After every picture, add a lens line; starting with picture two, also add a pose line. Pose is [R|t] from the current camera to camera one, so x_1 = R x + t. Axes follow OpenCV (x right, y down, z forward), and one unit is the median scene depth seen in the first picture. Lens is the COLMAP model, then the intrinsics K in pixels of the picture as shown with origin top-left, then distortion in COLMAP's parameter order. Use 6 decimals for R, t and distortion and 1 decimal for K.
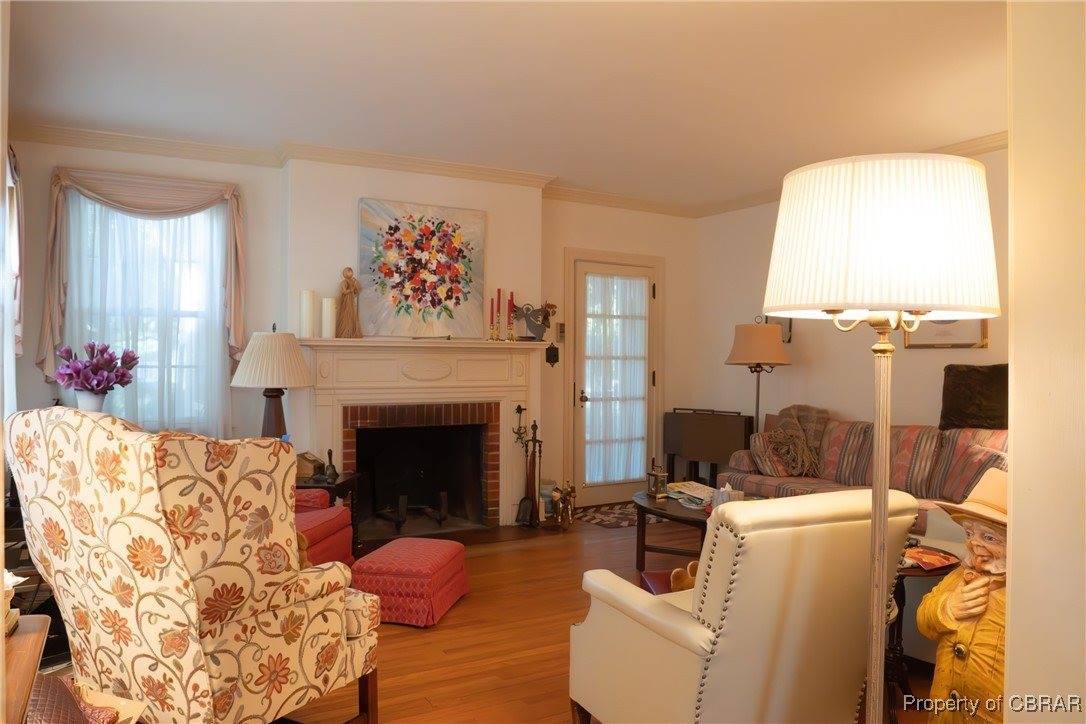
lens RADIAL K [[765.3, 0, 543.5], [0, 765.3, 361.9], [0, 0, 1]] dist [-0.064295, 0.027829]
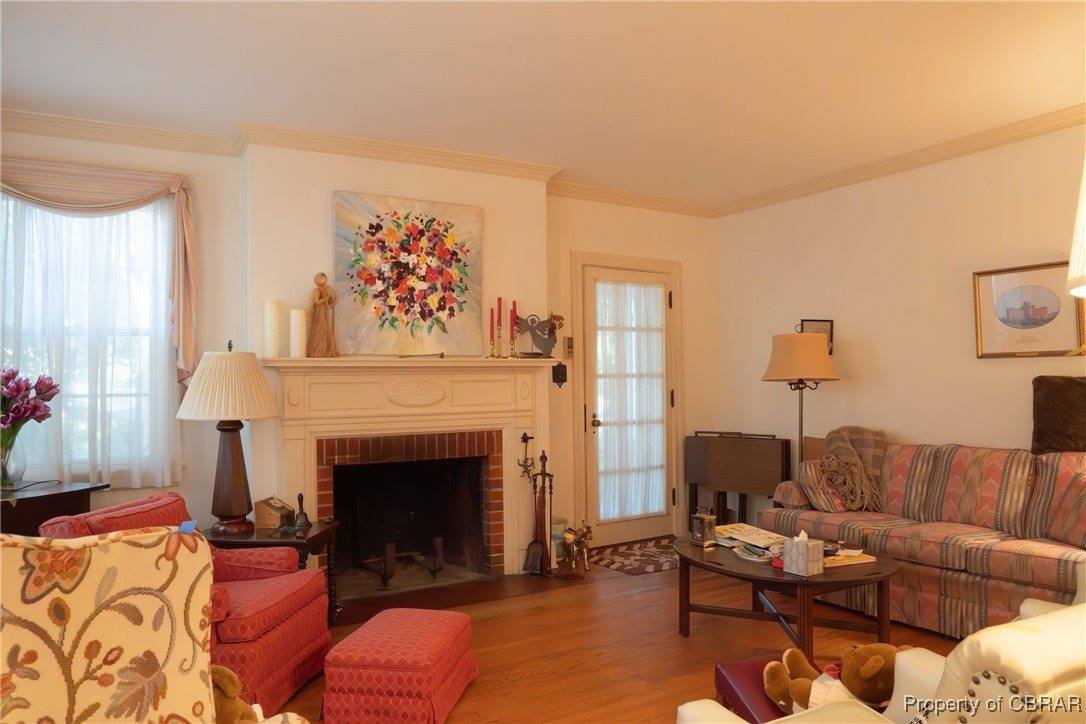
lens RADIAL K [[765.3, 0, 542.4], [0, 765.3, 361.9], [0, 0, 1]] dist [-0.064295, 0.027829]
pose [[0.999639, -0.017452, 0.020438, -0.031844], [0.017964, 0.999522, -0.025164, -0.001187], [-0.019989, 0.025522, 0.999474, 0.160373]]
